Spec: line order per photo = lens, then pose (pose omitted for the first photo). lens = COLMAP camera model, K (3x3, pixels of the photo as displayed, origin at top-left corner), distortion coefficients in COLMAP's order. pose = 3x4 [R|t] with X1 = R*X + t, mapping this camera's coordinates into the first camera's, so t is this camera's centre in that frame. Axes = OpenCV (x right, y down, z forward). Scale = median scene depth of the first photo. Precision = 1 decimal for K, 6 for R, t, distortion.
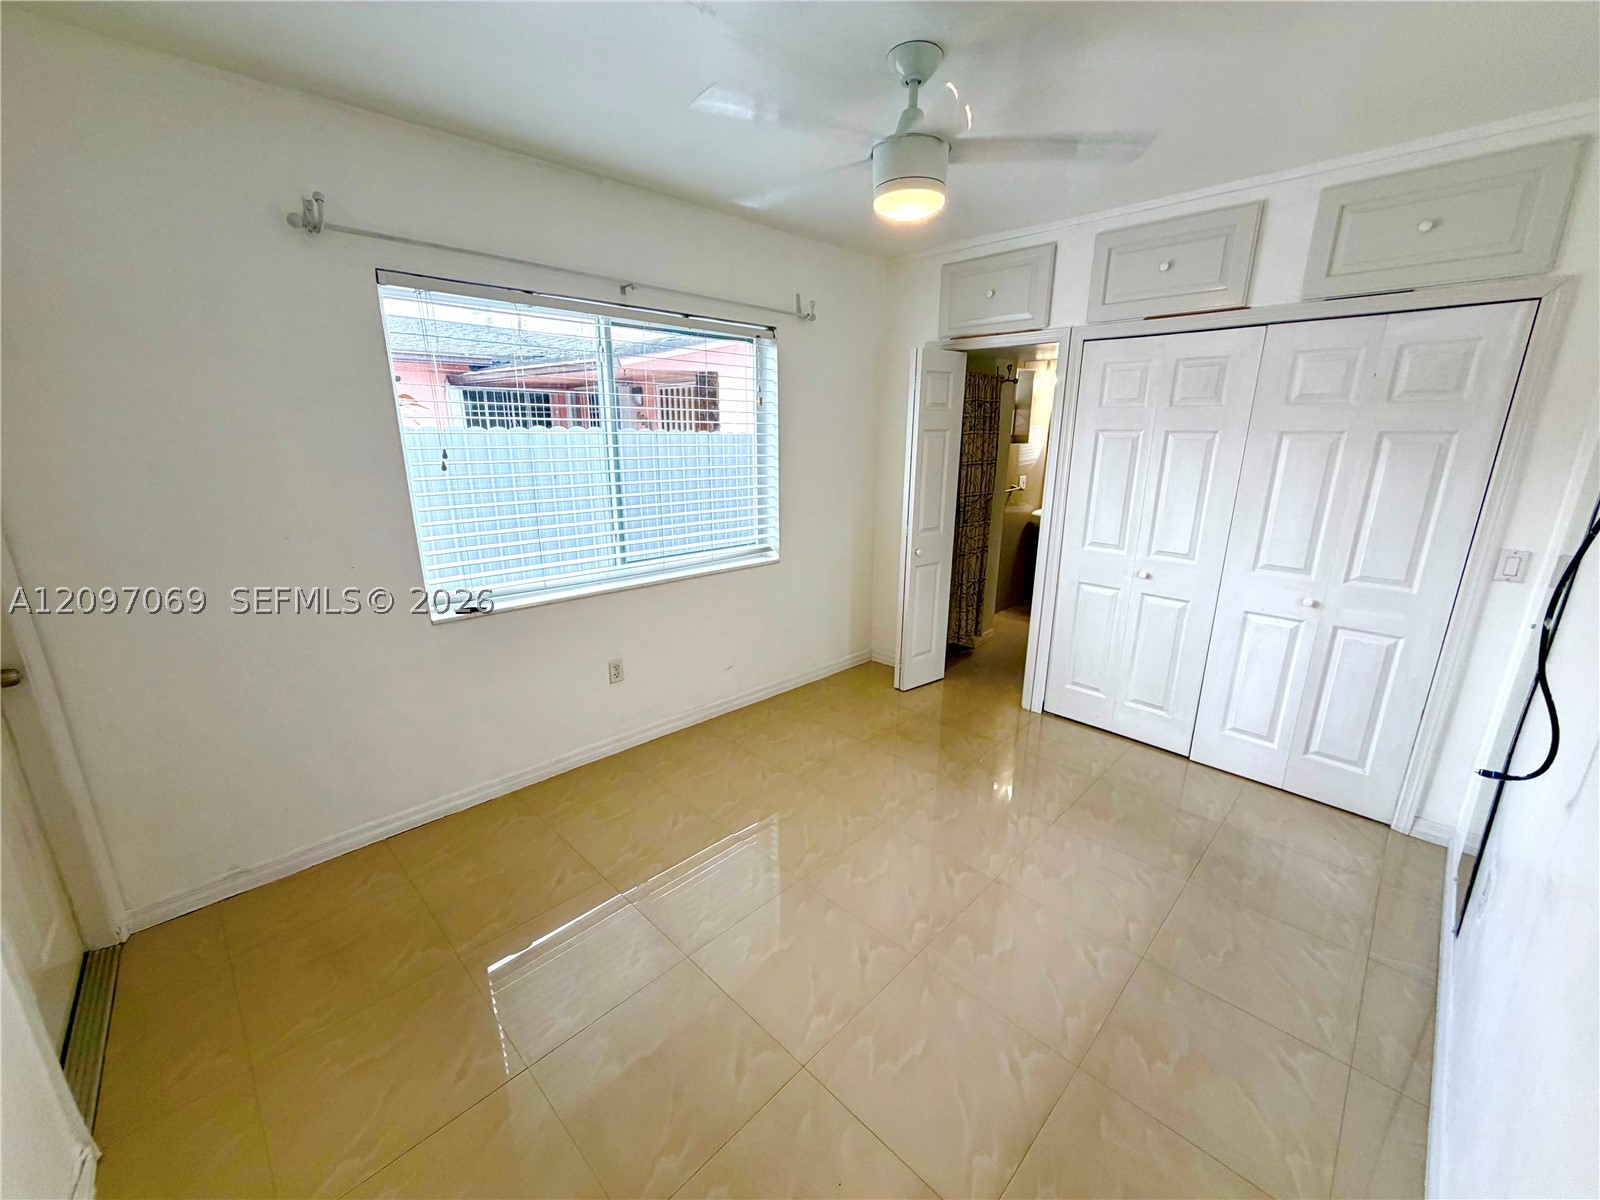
lens RADIAL K [[638.5, 0, 794.8], [0, 638.5, 602.0], [0, 0, 1]] dist [-0.001115, -0.000132]
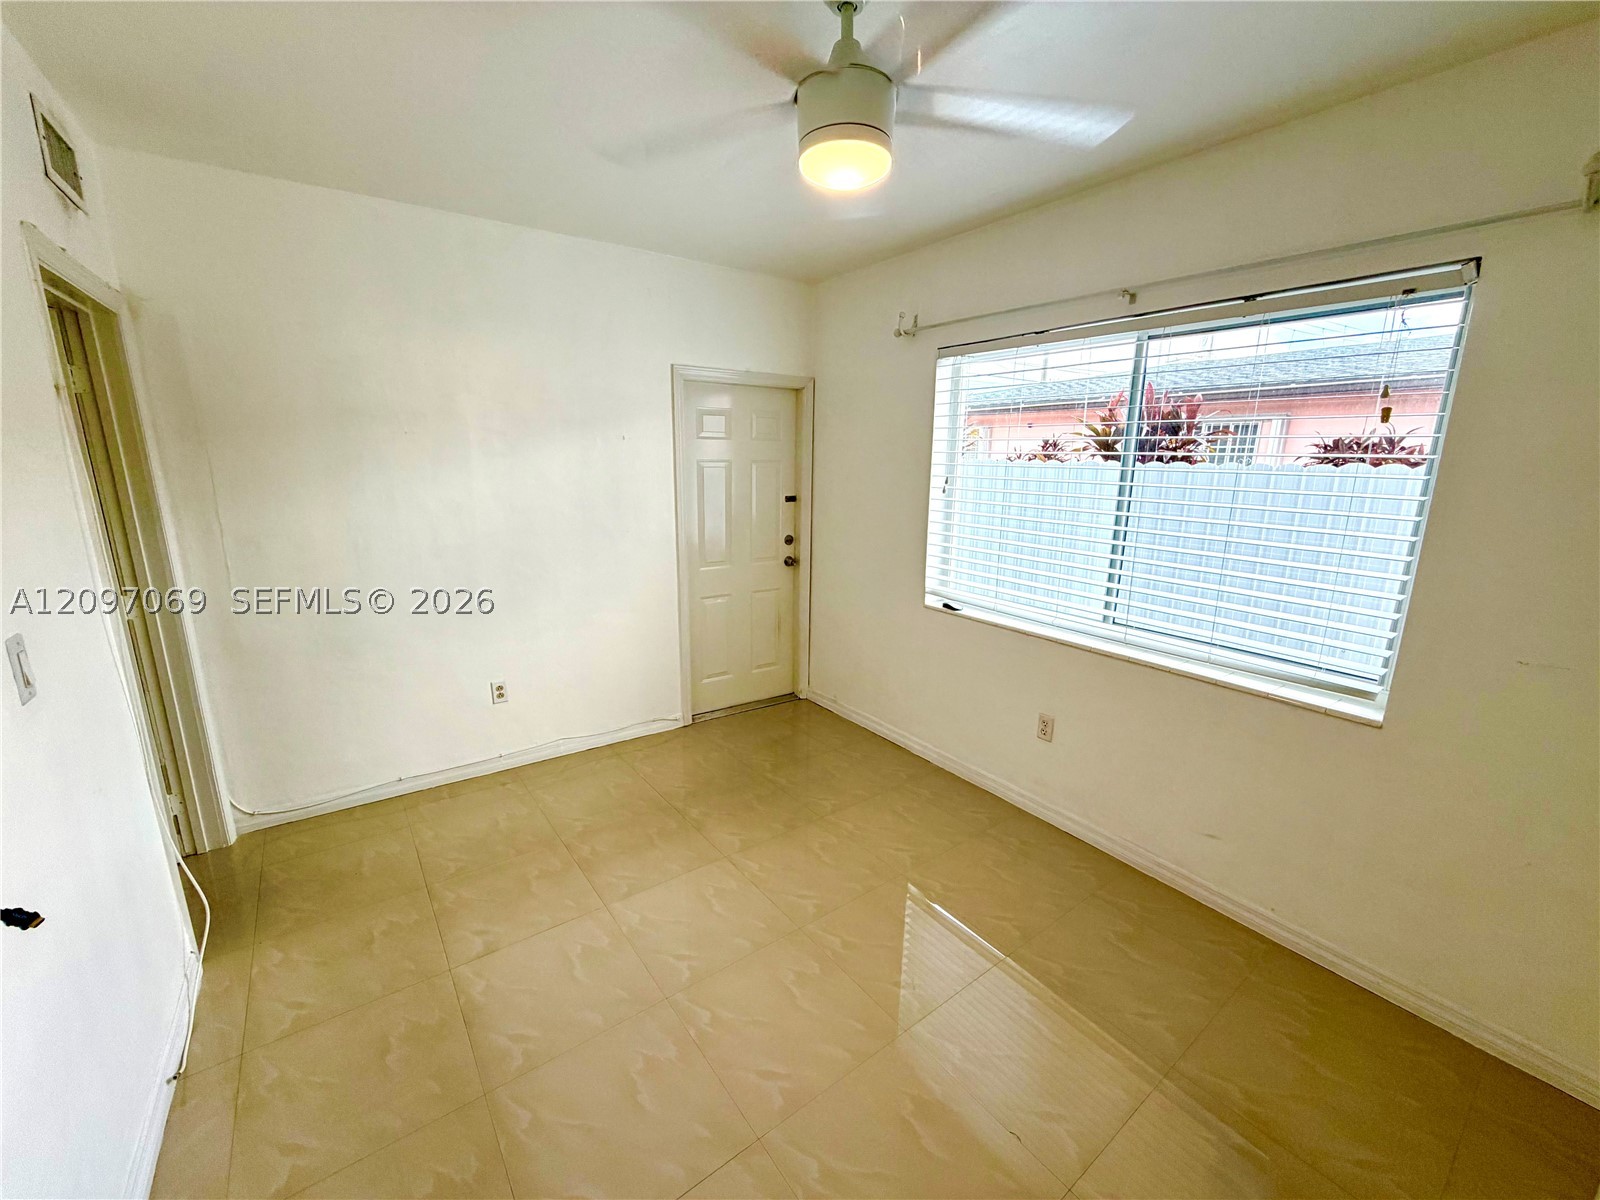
lens RADIAL K [[638.5, 0, 794.8], [0, 638.5, 602.0], [0, 0, 1]] dist [-0.001115, -0.000132]
pose [[-0.144997, 0.213557, -0.966110, 0.714026], [-0.271039, 0.930506, 0.246365, -0.216337], [0.951585, 0.297576, -0.077038, 0.800019]]
